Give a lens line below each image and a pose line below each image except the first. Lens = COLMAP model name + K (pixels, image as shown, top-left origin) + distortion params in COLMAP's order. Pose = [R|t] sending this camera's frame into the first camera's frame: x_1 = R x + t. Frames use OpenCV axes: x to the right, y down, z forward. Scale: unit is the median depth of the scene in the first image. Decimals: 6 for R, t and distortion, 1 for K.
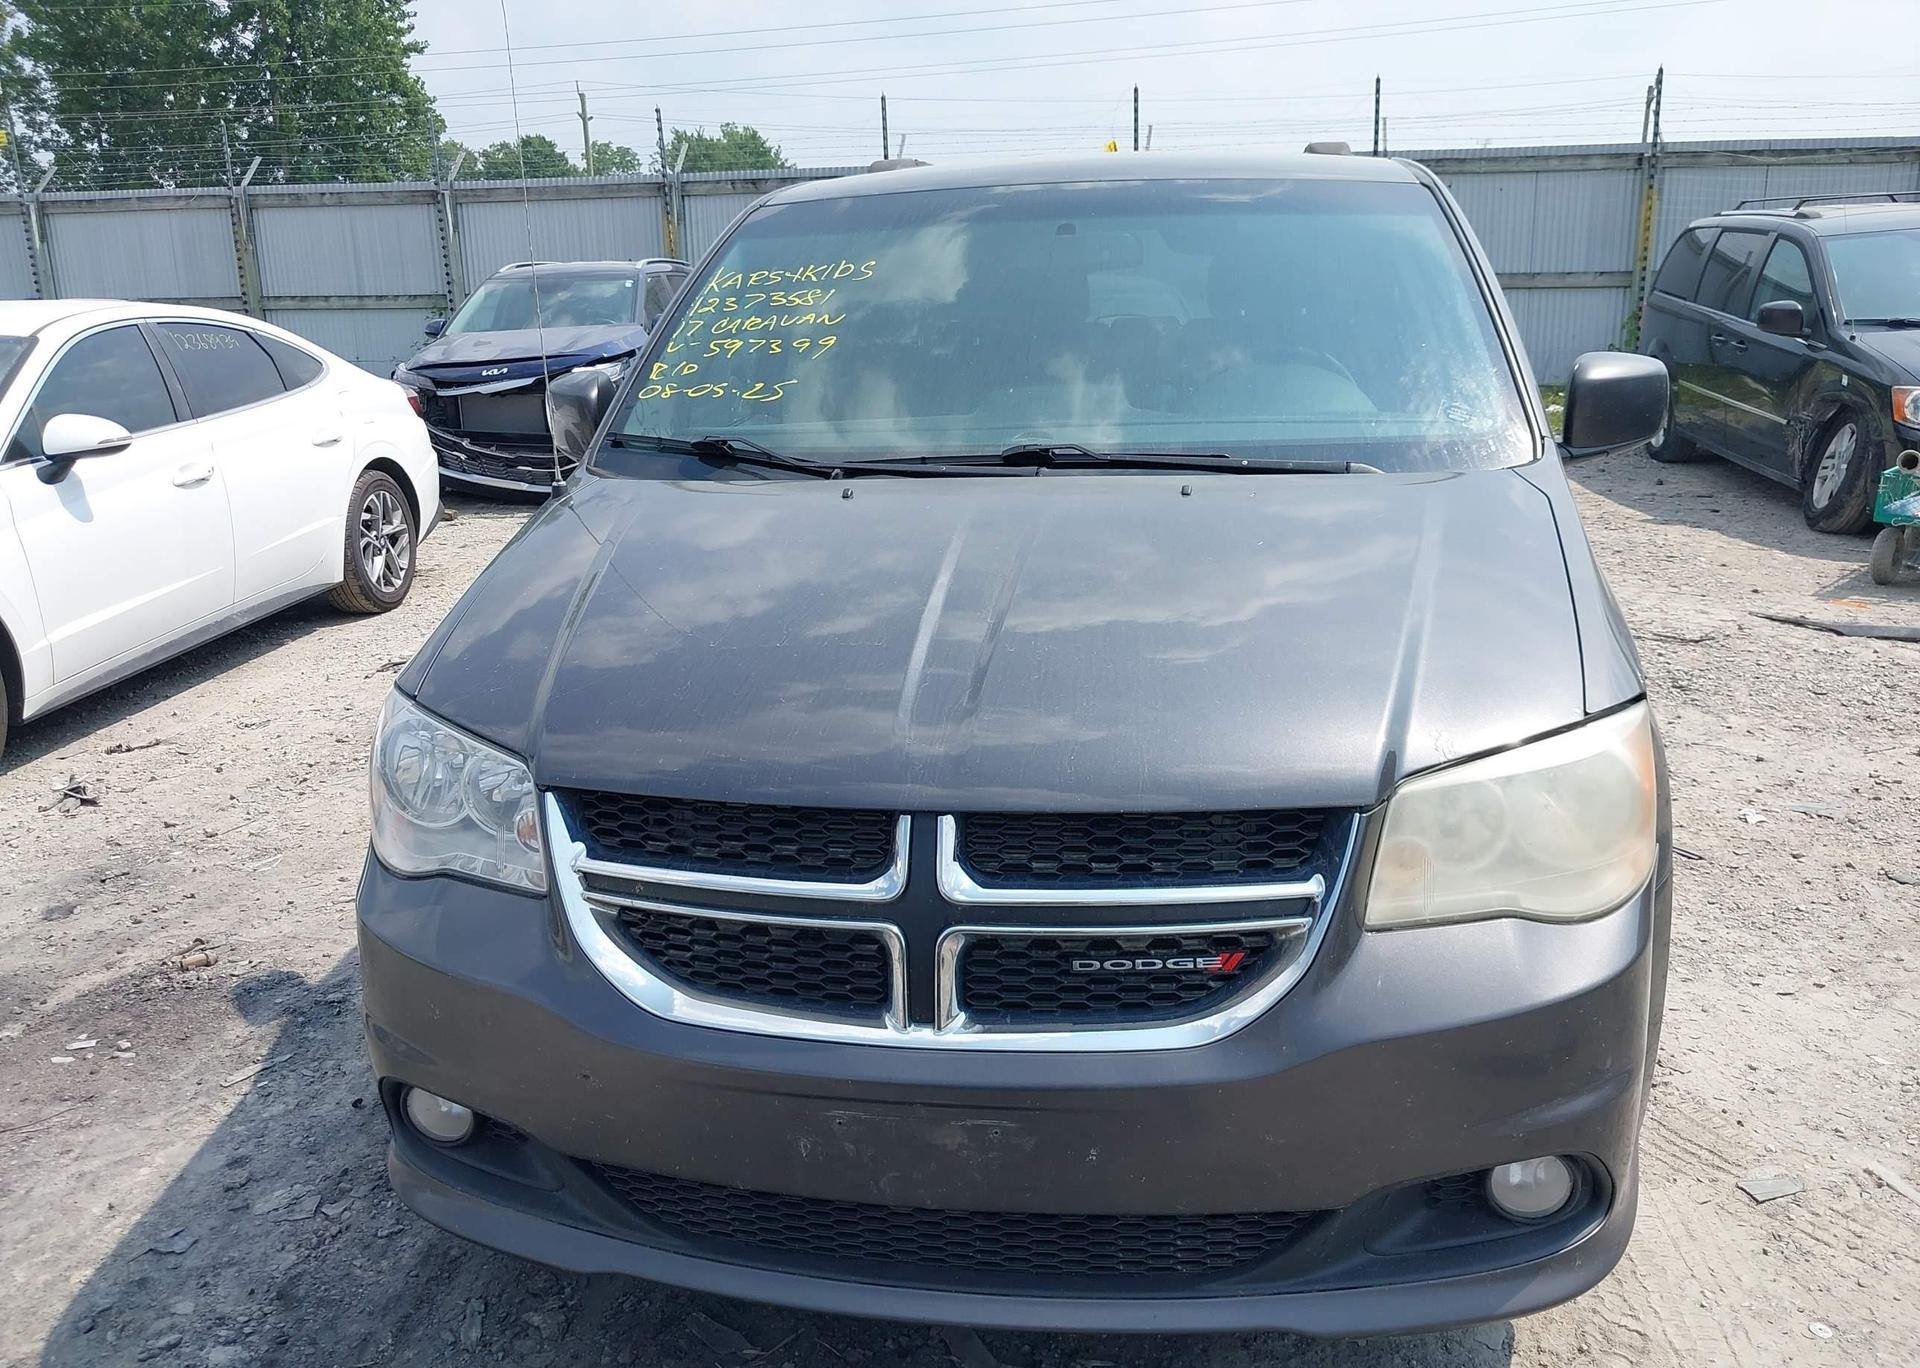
lens RADIAL K [[1544.4, 0, 891.9], [0, 1544.4, 691.4], [0, 0, 1]] dist [0.010959, -0.005626]
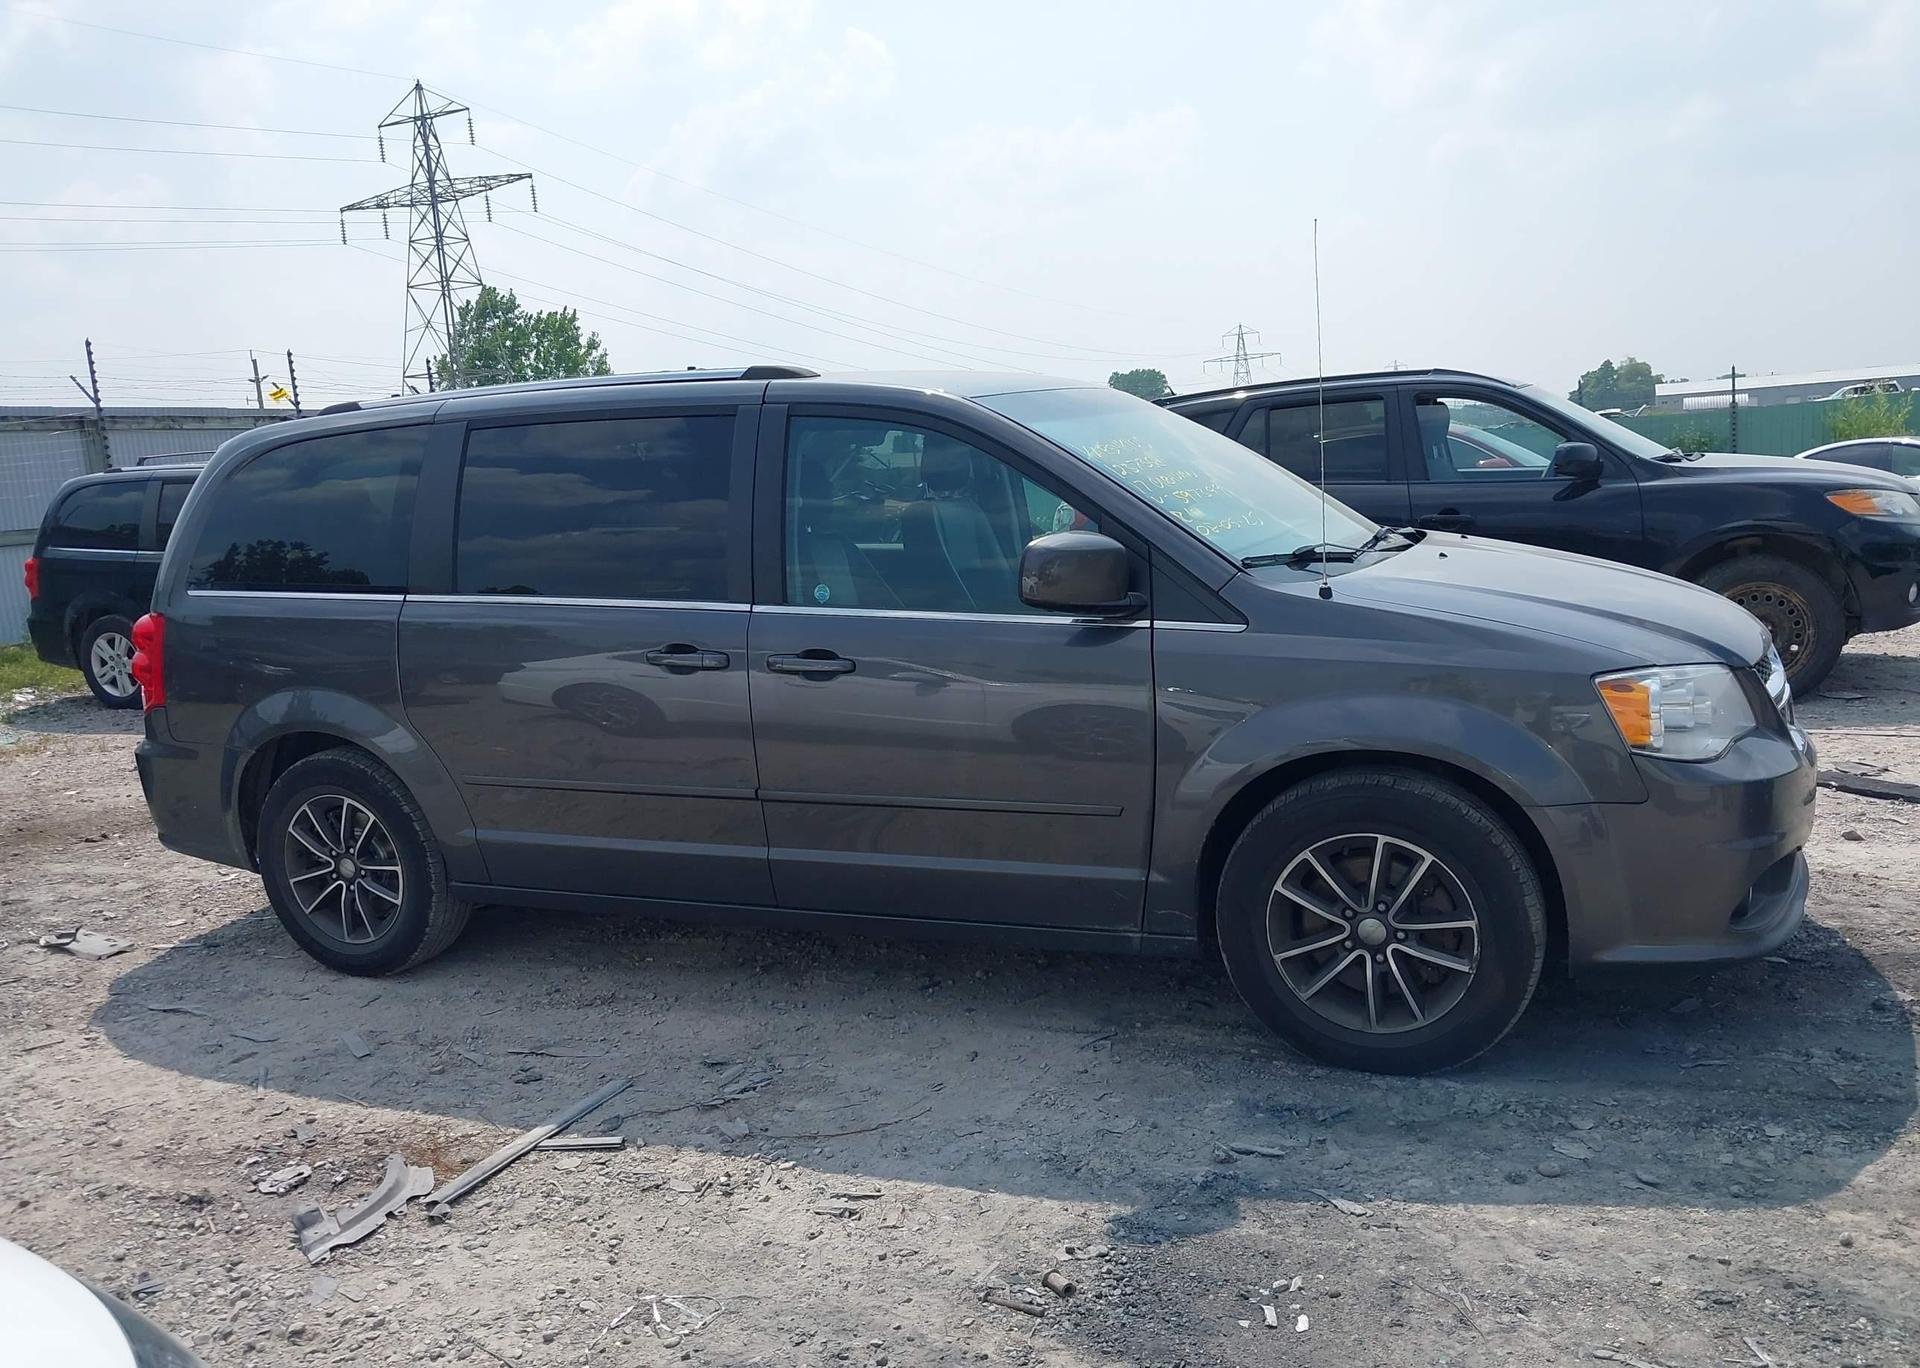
lens RADIAL K [[1603.6, 0, 922.8], [0, 1603.6, 704.7], [0, 0, 1]] dist [-0.019818, -0.002777]
pose [[0.205342, -0.144748, 0.967927, -0.748903], [0.313363, 0.946660, 0.075088, -0.117077], [-0.927167, 0.287894, 0.239748, 0.480989]]
